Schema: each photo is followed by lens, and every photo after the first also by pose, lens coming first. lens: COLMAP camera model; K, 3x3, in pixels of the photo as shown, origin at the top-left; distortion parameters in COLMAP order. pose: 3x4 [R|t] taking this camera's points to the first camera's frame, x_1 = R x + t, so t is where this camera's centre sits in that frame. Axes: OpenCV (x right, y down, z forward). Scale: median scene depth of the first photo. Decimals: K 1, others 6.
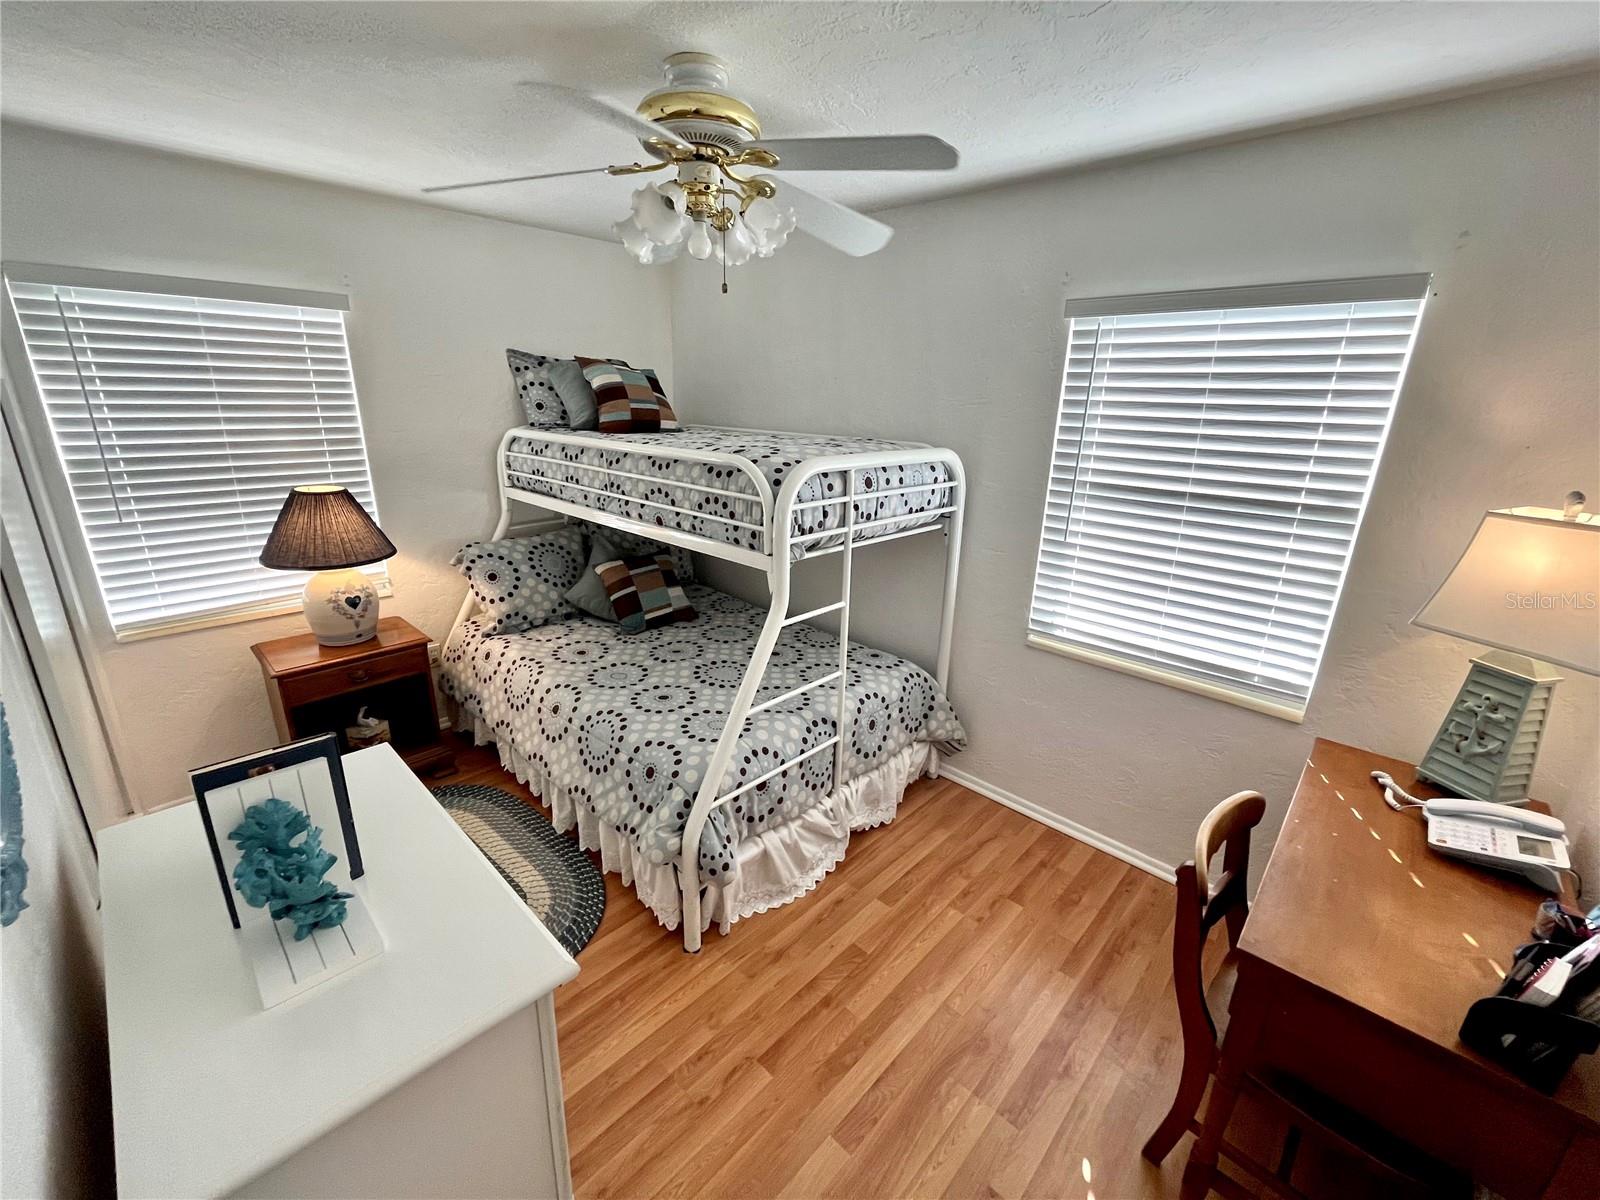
lens RADIAL K [[656.6, 0, 794.6], [0, 656.6, 602.6], [0, 0, 1]] dist [-0.003235, 0.000225]
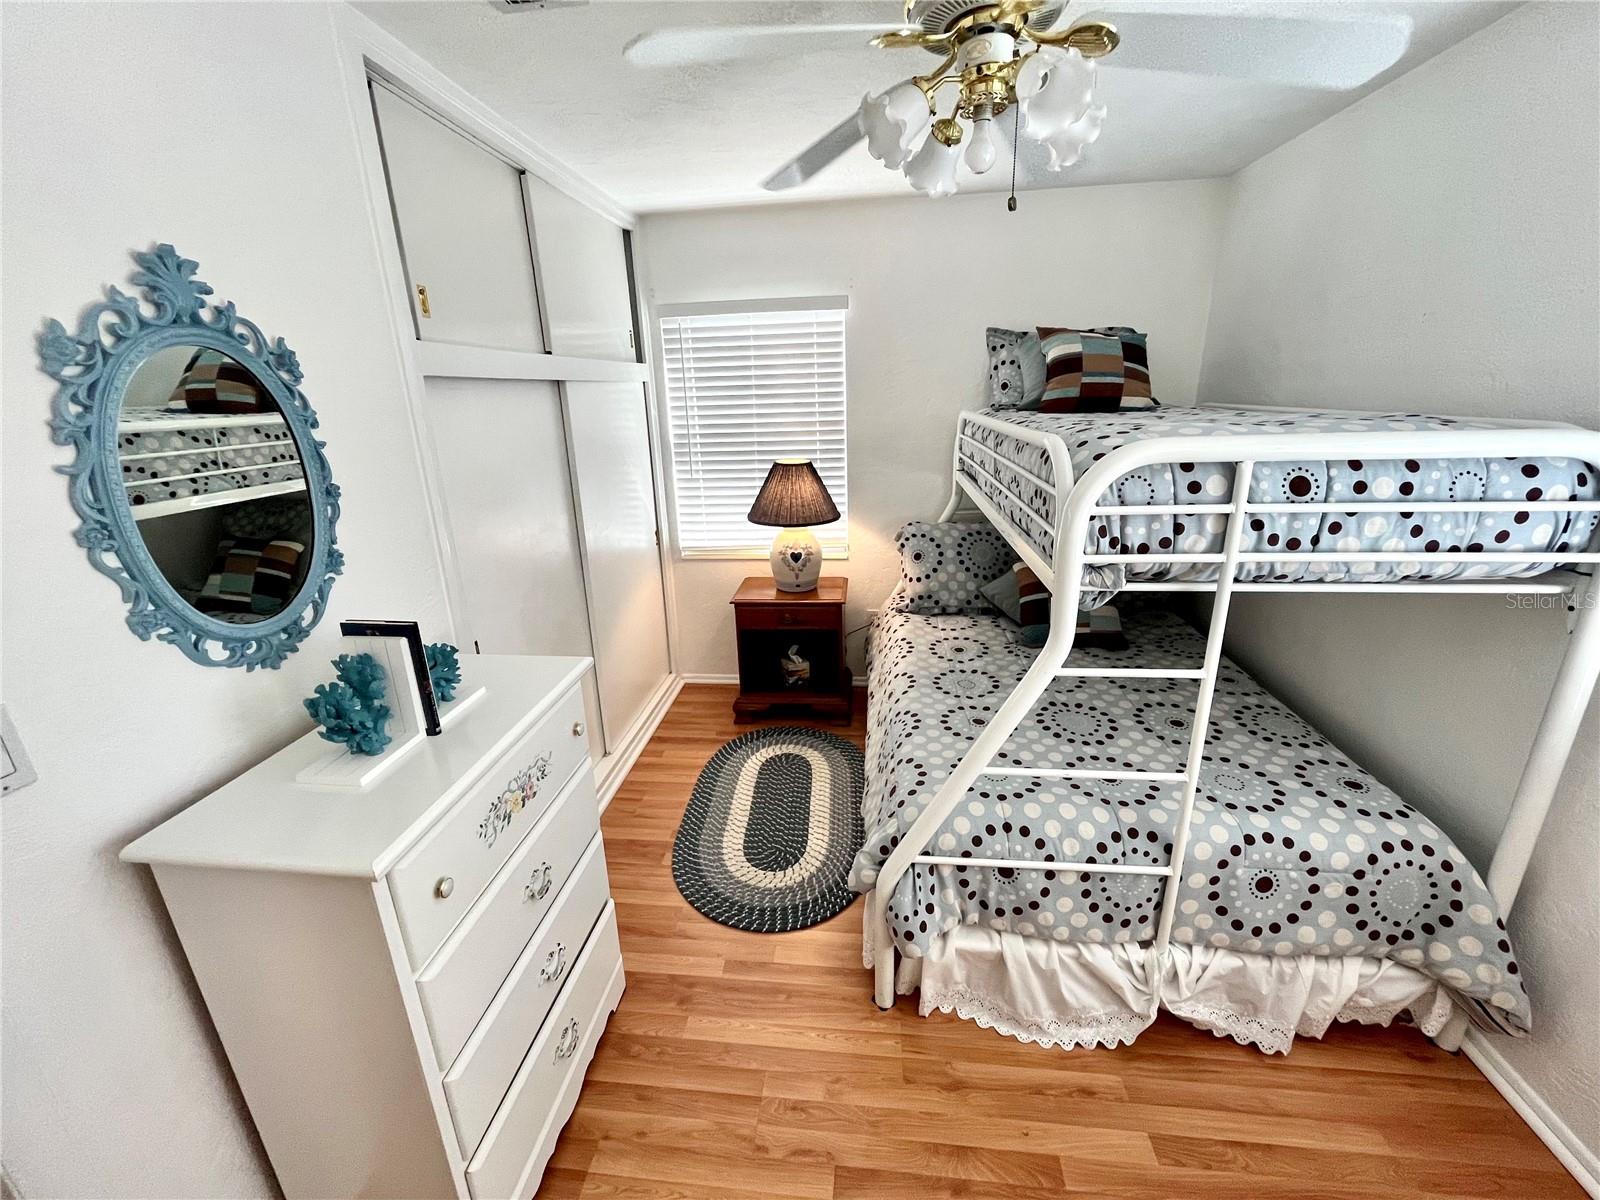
lens RADIAL K [[656.6, 0, 794.6], [0, 656.6, 602.6], [0, 0, 1]] dist [-0.003235, 0.000225]
pose [[0.601020, 0.206350, -0.772136, 0.275676], [-0.198153, 0.974405, 0.106166, -0.047939], [0.774280, 0.089193, 0.626526, 0.261257]]
